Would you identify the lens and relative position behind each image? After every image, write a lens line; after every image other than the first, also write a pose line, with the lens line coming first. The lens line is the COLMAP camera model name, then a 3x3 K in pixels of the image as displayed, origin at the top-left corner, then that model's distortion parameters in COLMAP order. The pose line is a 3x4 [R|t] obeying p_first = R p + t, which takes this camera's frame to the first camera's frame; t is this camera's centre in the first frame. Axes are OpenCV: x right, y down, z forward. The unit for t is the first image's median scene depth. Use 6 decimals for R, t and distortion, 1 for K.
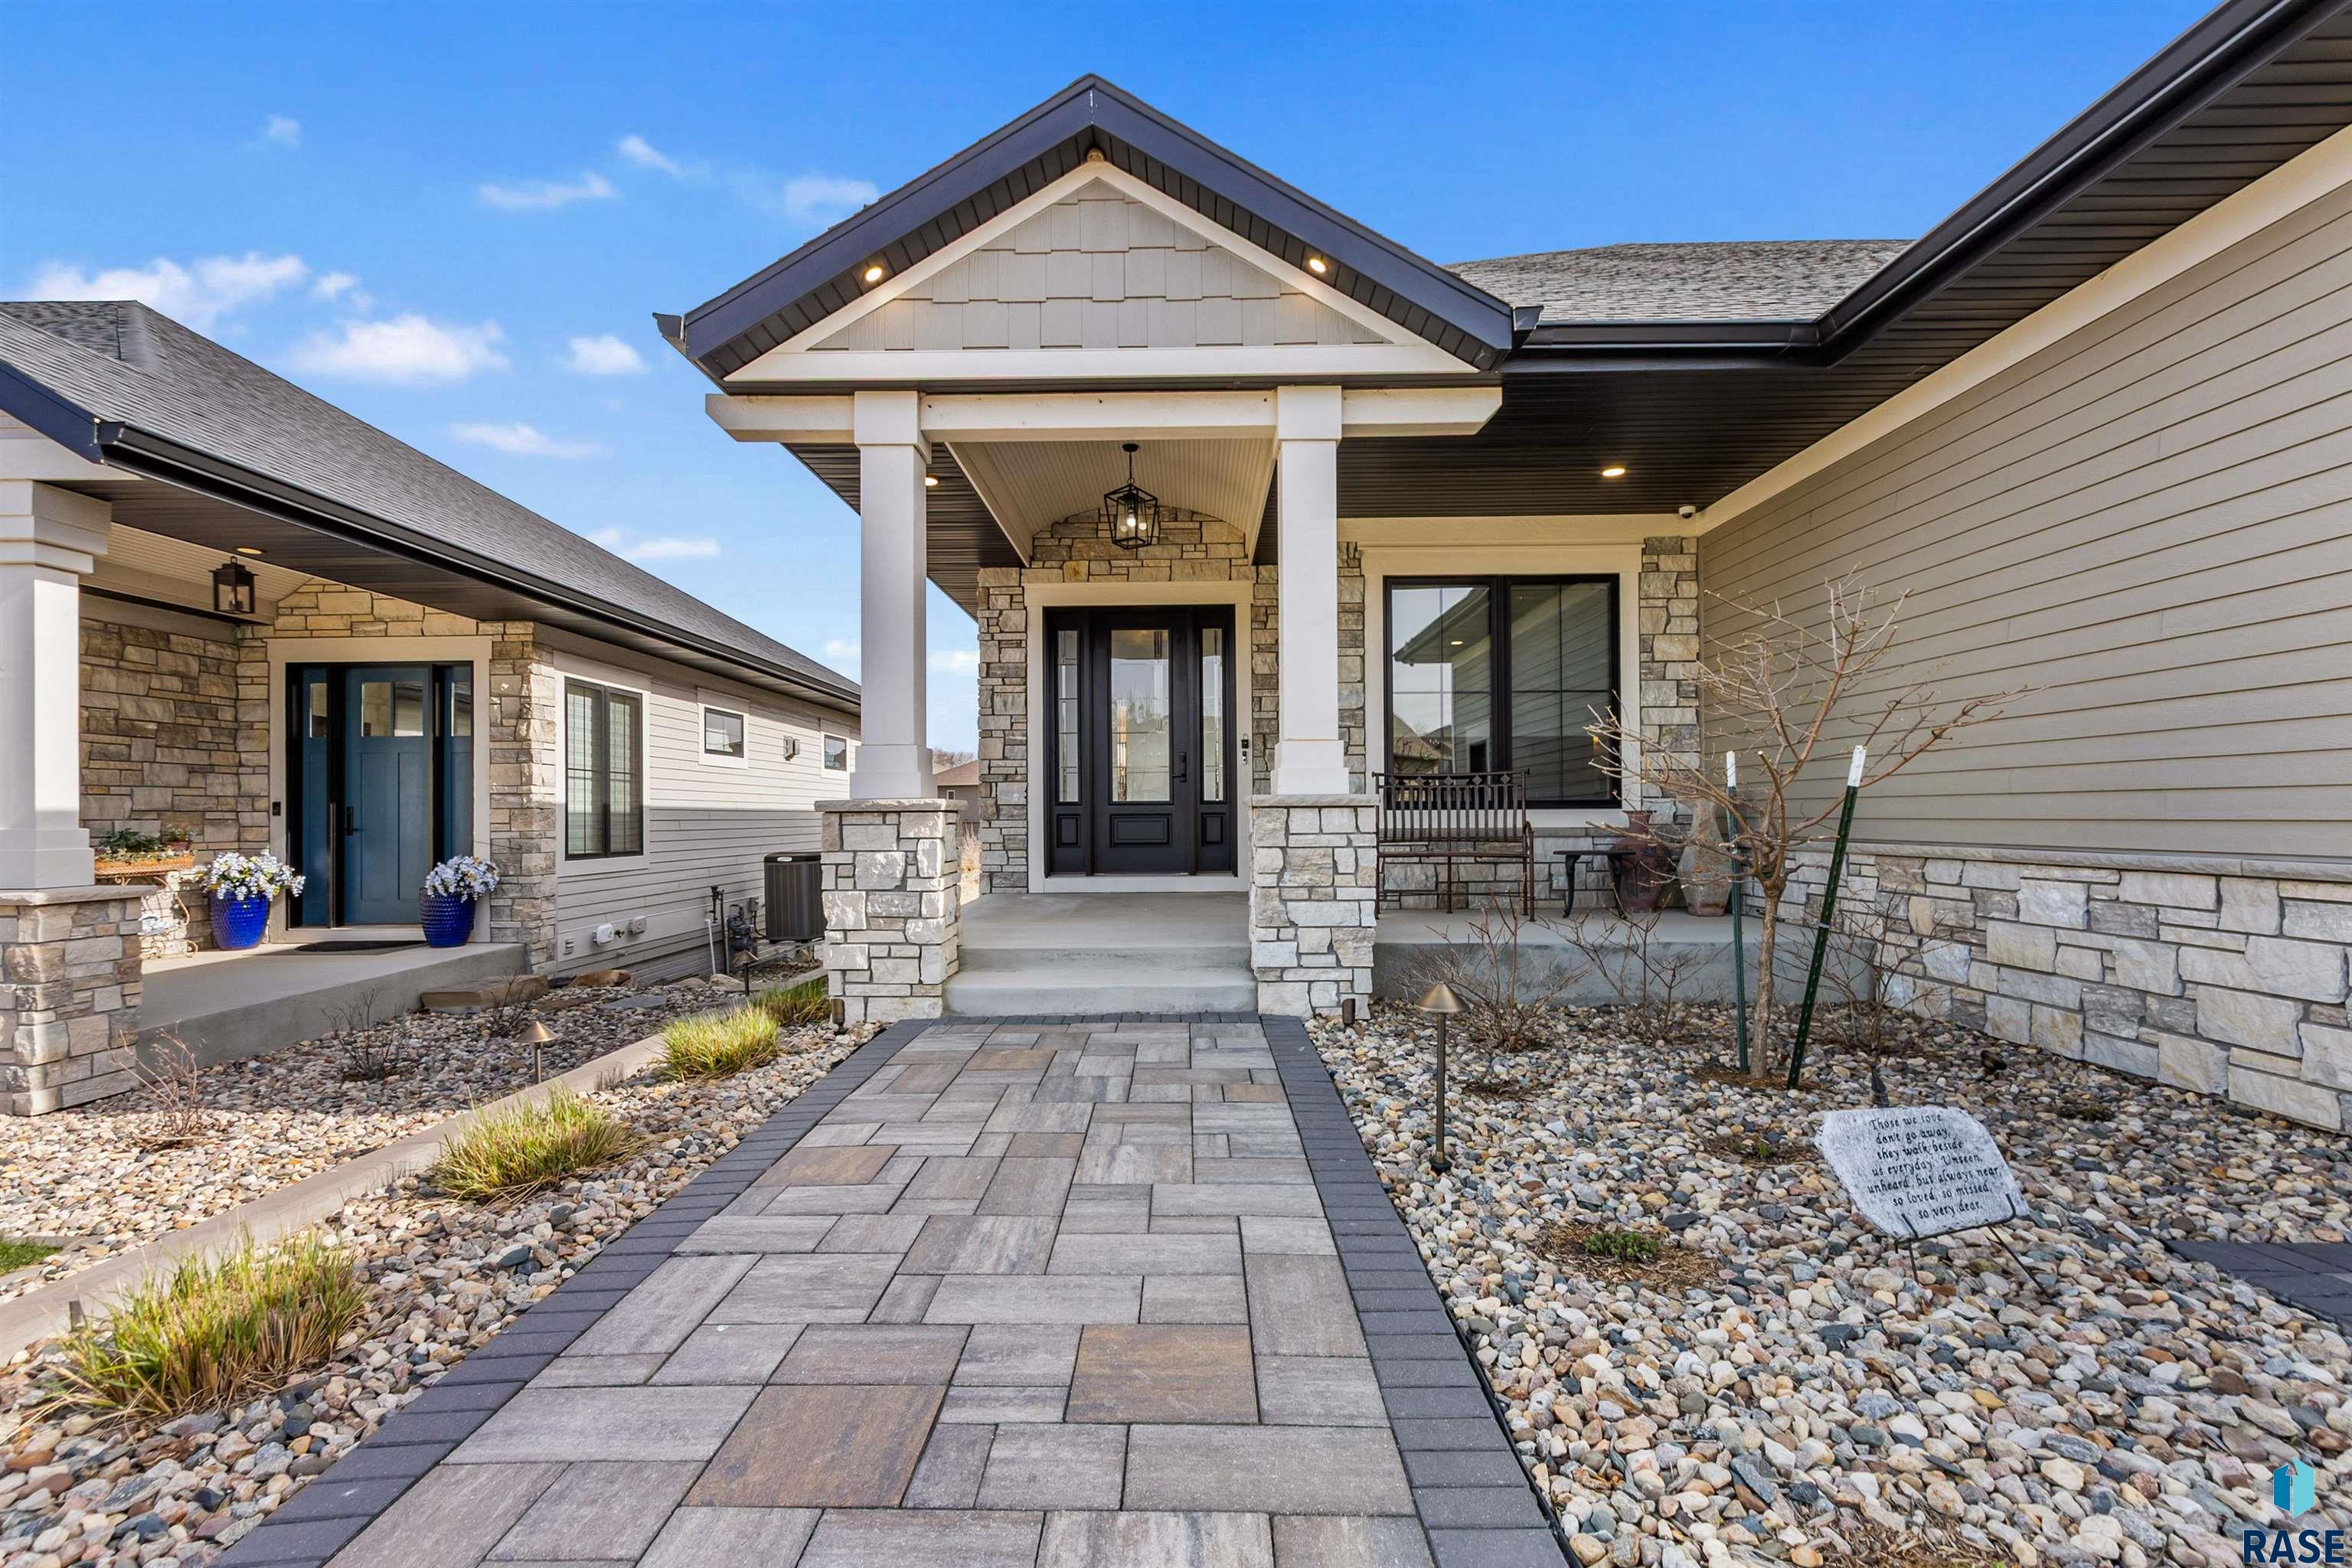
lens RADIAL K [[1075.0, 0, 1181.1], [0, 1075.0, 787.6], [0, 0, 1]] dist [0.012007, -0.004998]
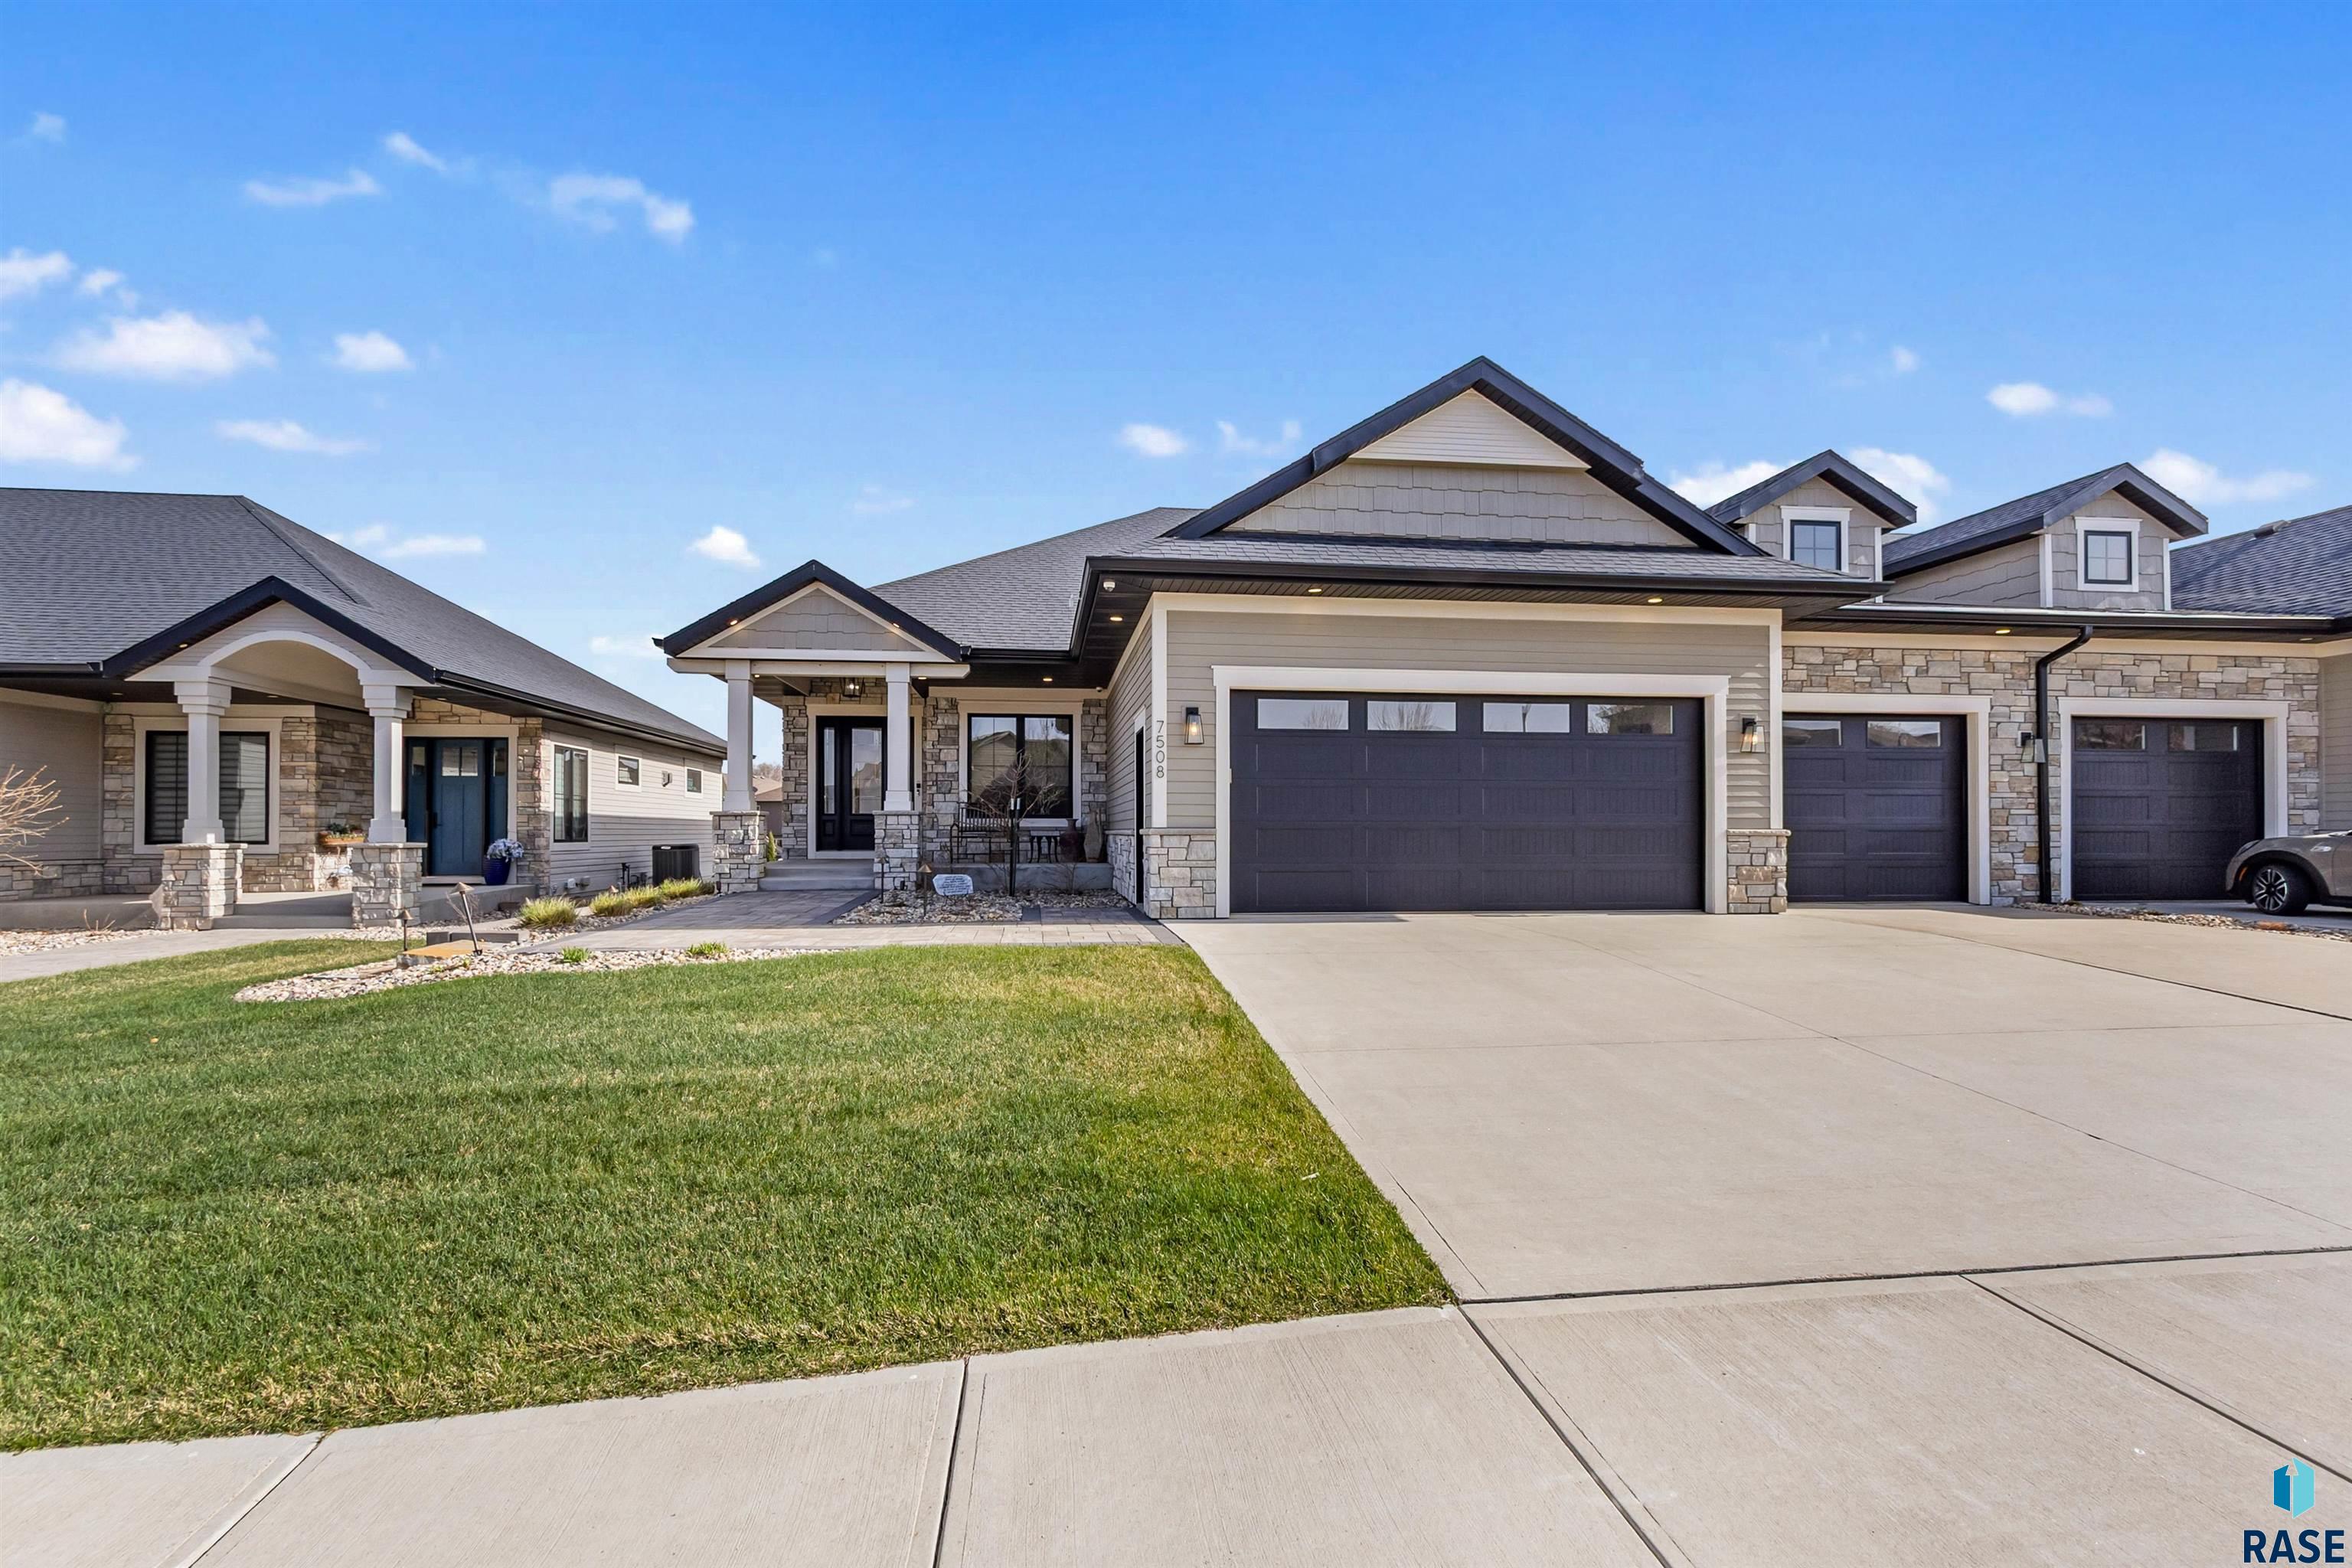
lens RADIAL K [[1075.0, 0, 1173.0], [0, 1075.0, 807.5], [0, 0, 1]] dist [0.012007, -0.004998]
pose [[0.991348, 0.009338, 0.130929, 0.266500], [-0.009784, 0.999948, 0.002762, -0.009545], [-0.130896, -0.004019, 0.991388, -1.061076]]
